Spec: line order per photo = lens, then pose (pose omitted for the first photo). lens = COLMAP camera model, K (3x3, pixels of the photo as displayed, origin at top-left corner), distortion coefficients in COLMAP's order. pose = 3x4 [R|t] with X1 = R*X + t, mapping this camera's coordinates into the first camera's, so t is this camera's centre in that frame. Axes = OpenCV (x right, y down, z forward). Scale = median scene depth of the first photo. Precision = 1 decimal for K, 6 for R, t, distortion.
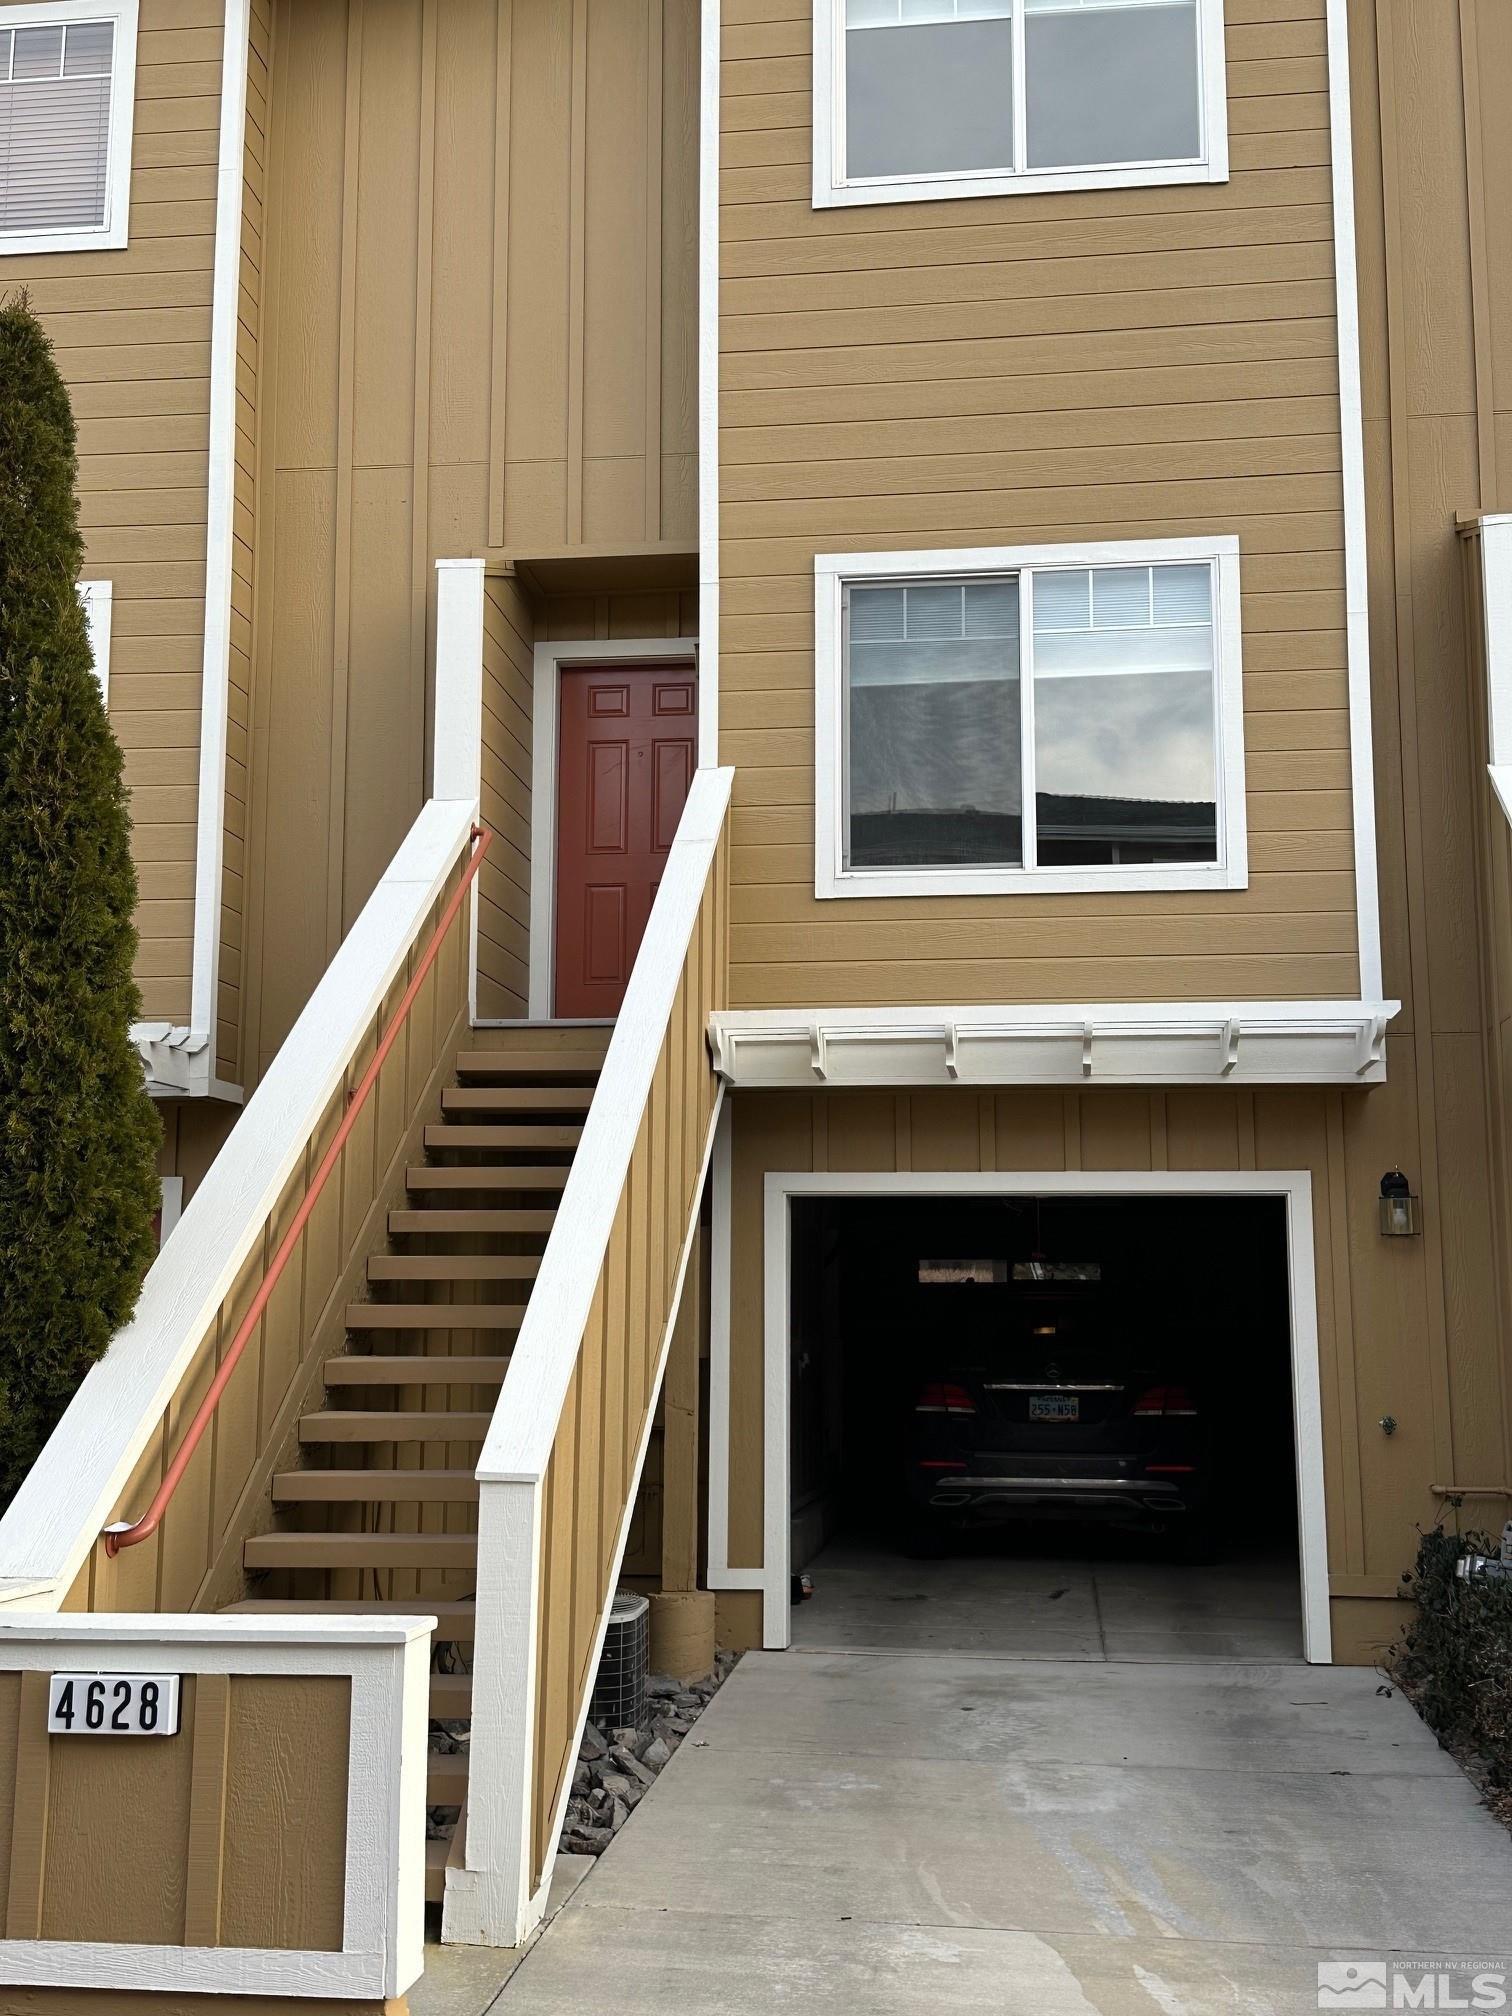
lens RADIAL K [[2277.8, 0, 752.5], [0, 2277.8, 988.8], [0, 0, 1]] dist [0.071178, 0.000000]
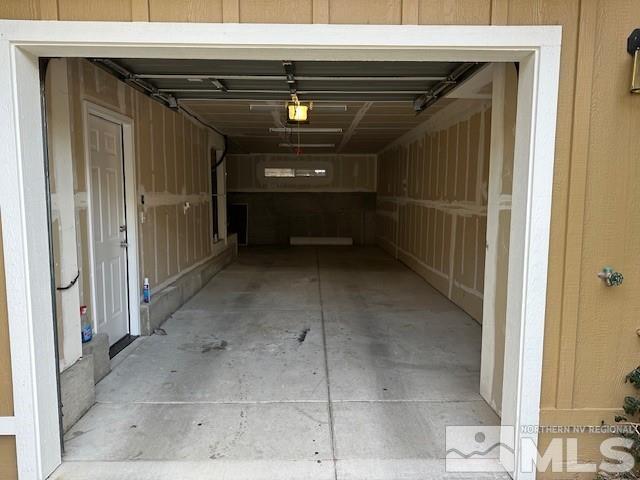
lens RADIAL K [[451.3, 0, 317.2], [0, 451.3, 237.5], [0, 0, 1]] dist [0.049101, -0.033259]
pose [[0.990250, -0.011781, 0.138801, 0.116159], [-0.022664, 0.969514, 0.243986, 0.123773], [-0.137444, -0.244753, 0.959794, 0.821752]]
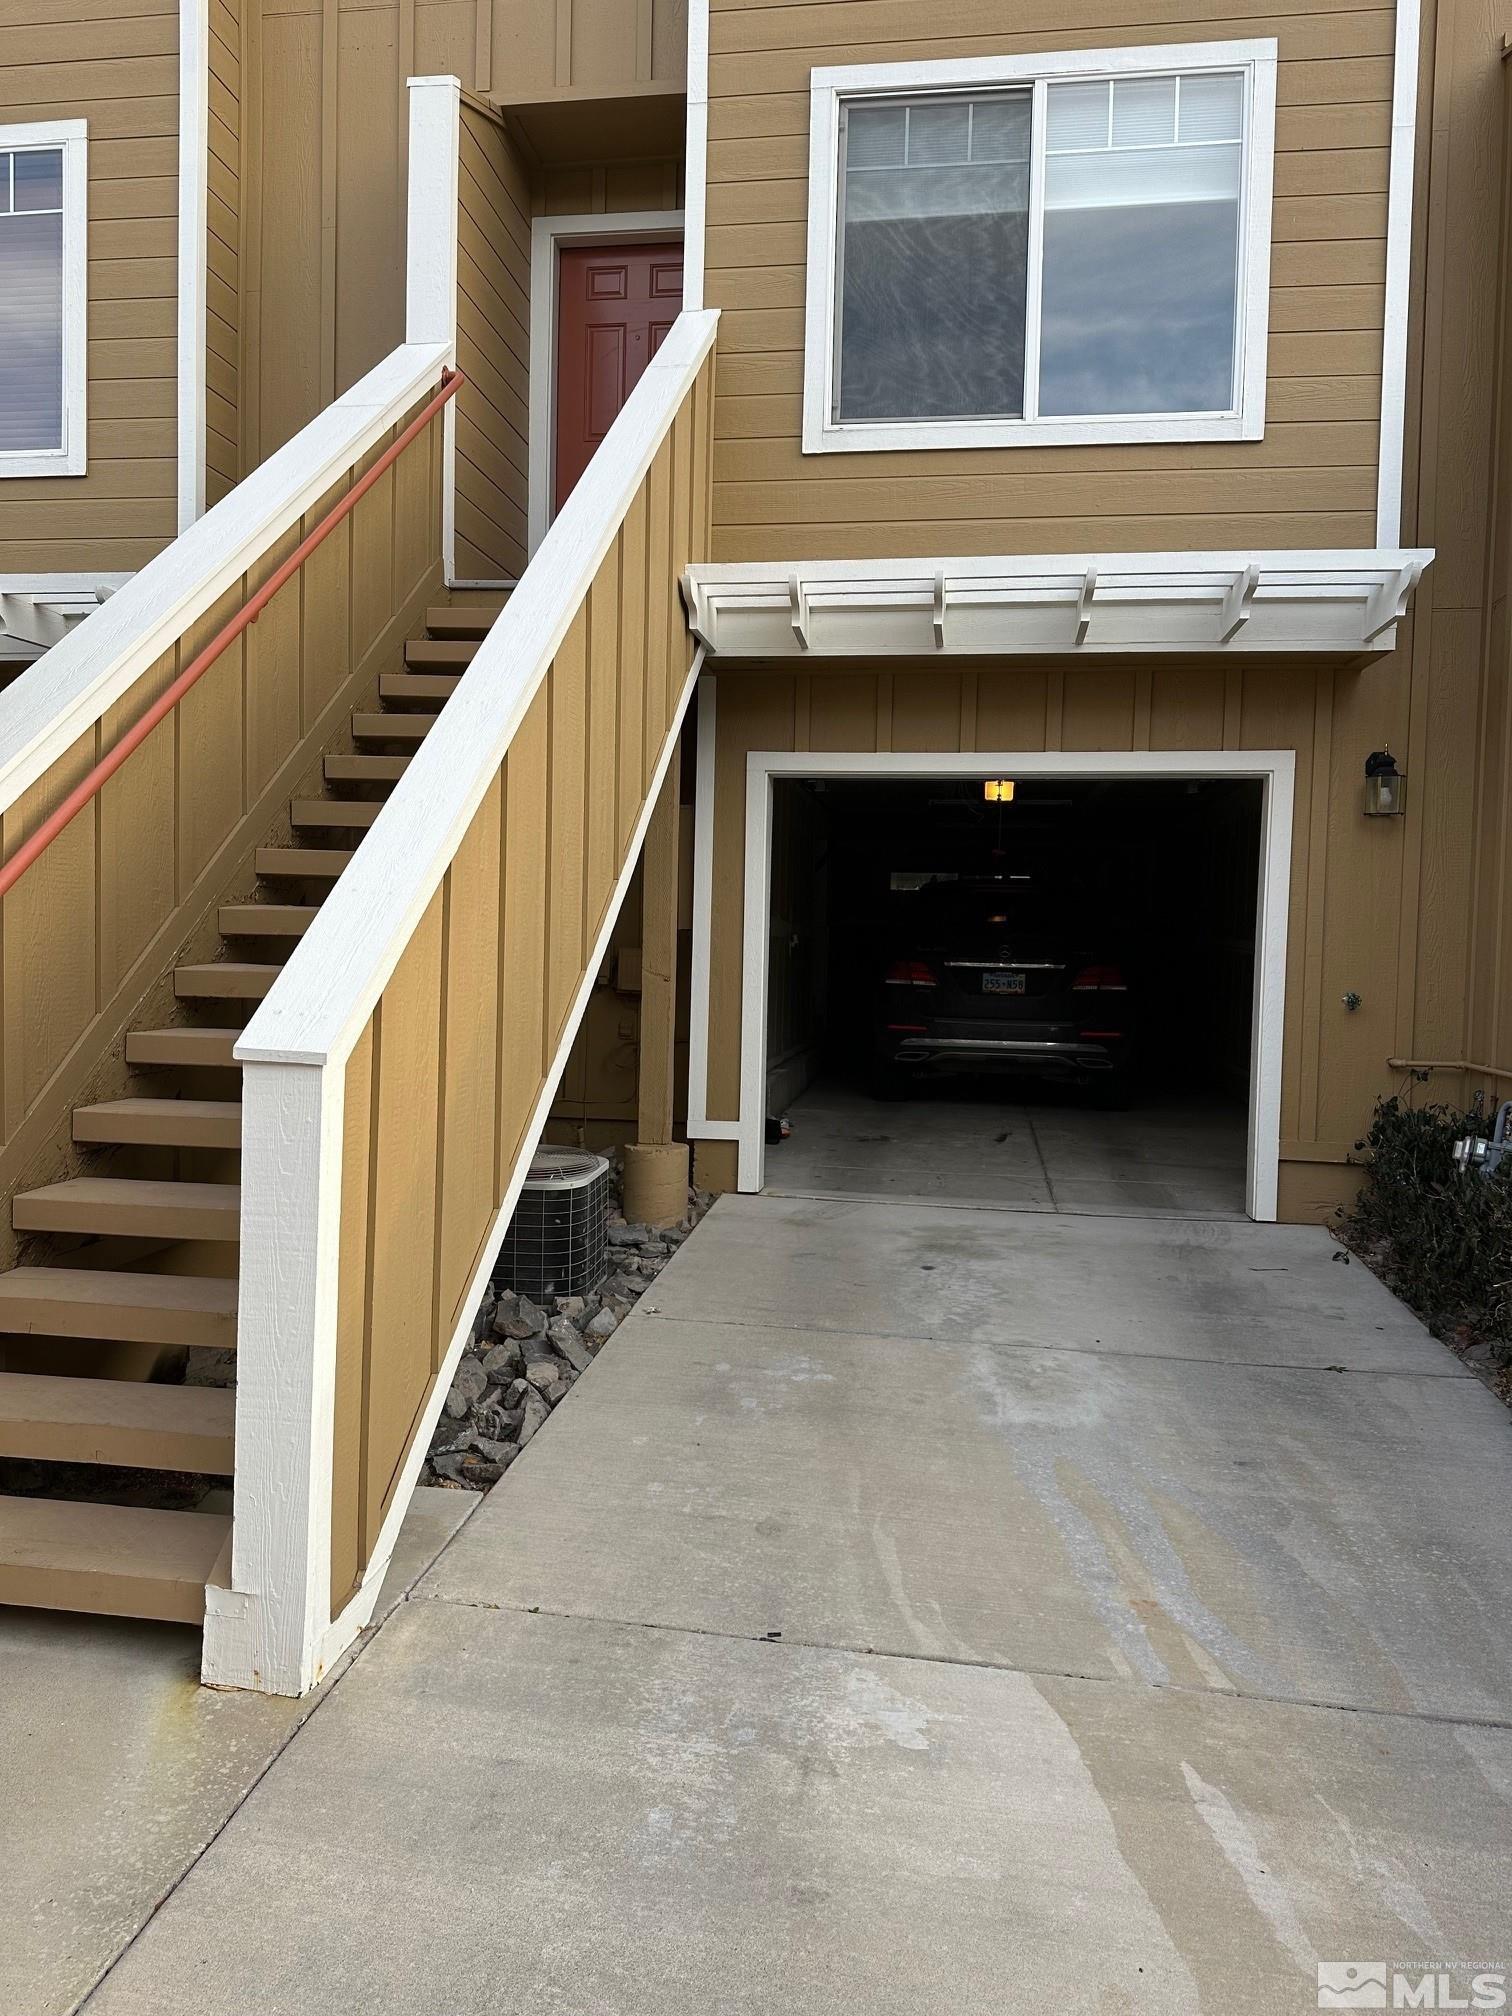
lens RADIAL K [[1421.5, 0, 722.5], [0, 1421.5, 998.9], [0, 0, 1]] dist [0.049101, -0.033259]
pose [[0.998883, 0.020907, -0.042378, 0.024459], [-0.012340, 0.981092, 0.193149, 0.069146], [0.045615, -0.192410, 0.980254, 0.361486]]
